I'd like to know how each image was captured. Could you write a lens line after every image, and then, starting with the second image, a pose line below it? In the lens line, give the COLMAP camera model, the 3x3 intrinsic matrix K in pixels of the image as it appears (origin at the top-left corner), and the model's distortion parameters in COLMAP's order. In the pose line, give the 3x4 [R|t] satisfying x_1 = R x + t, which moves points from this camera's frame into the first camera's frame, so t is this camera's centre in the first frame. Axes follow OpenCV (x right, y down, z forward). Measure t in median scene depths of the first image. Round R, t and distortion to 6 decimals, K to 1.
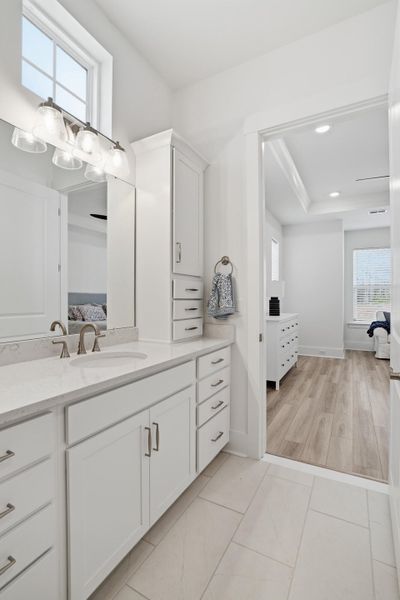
lens RADIAL K [[285.6, 0, 183.5], [0, 285.6, 300.7], [0, 0, 1]] dist [-0.048735, 0.017442]
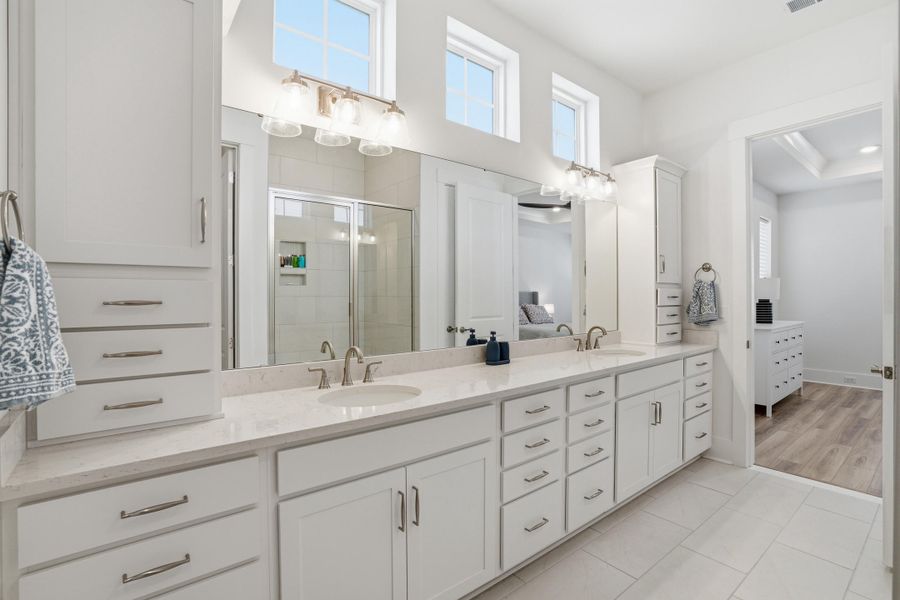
lens RADIAL K [[428.4, 0, 429.8], [0, 428.4, 294.5], [0, 0, 1]] dist [-0.048735, 0.017442]
pose [[0.934114, -0.000662, -0.356975, -0.242175], [-0.001591, 0.999981, -0.006016, -0.034816], [0.356972, 0.006188, 0.934095, -0.756424]]
